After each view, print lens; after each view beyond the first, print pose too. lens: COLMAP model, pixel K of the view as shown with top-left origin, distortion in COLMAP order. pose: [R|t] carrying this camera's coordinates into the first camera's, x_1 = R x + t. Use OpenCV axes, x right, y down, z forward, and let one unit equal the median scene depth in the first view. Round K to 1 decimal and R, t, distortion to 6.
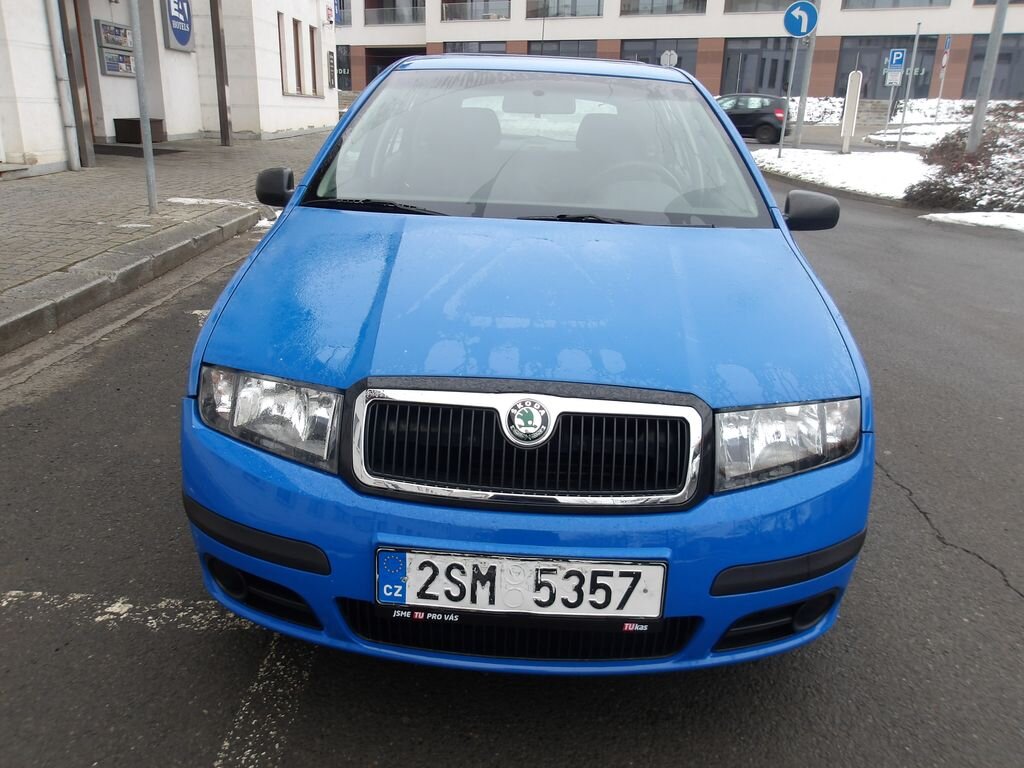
lens RADIAL K [[868.7, 0, 536.7], [0, 868.7, 374.7], [0, 0, 1]] dist [-0.008902, -0.008433]
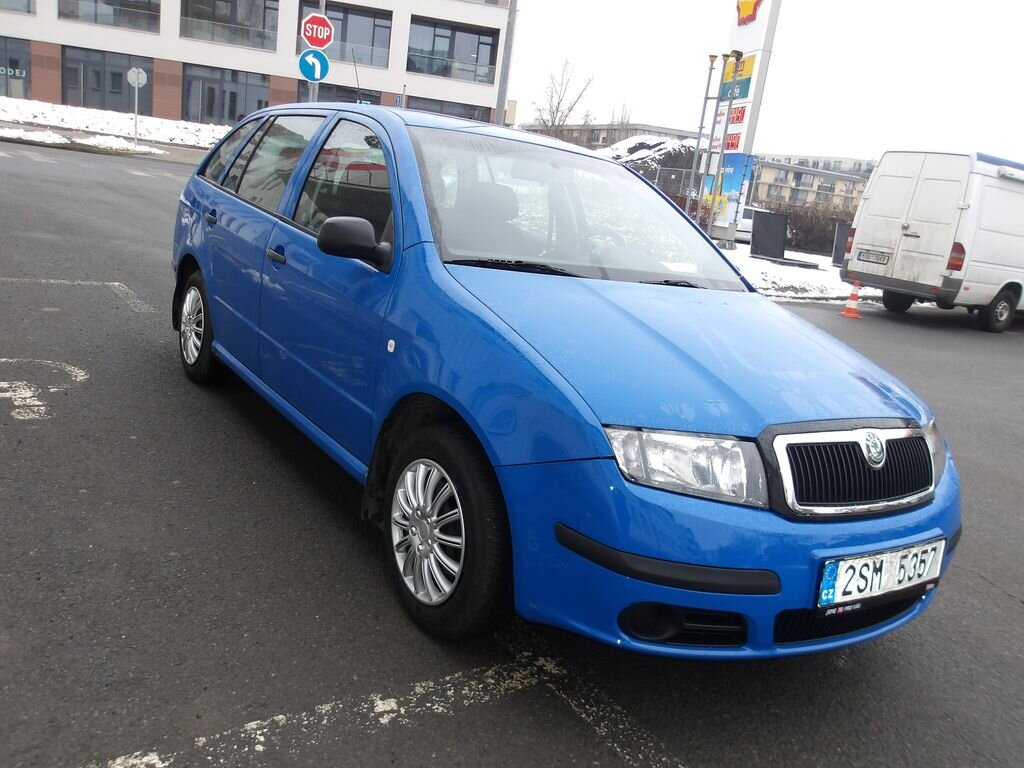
lens RADIAL K [[855.6, 0, 507.4], [0, 855.6, 385.7], [0, 0, 1]] dist [-0.004739, 0.016304]
pose [[0.806499, -0.051449, 0.588993, -1.244527], [0.061261, 0.998116, 0.003302, -0.082989], [-0.588053, 0.033419, 0.808132, 0.265989]]
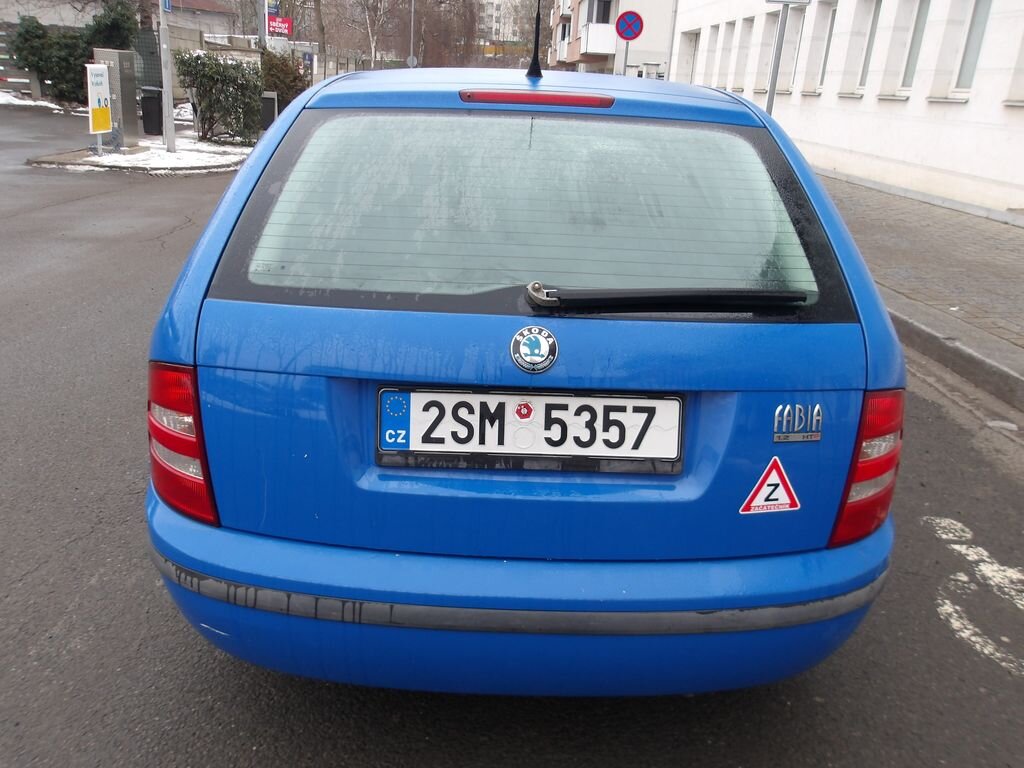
lens RADIAL K [[855.6, 0, 507.4], [0, 855.6, 385.7], [0, 0, 1]] dist [-0.004739, 0.016304]
pose [[-0.996049, -0.069224, -0.055630, 0.144471], [-0.088757, 0.796765, 0.597735, -1.356536], [0.002946, 0.600311, -0.799761, 4.068738]]
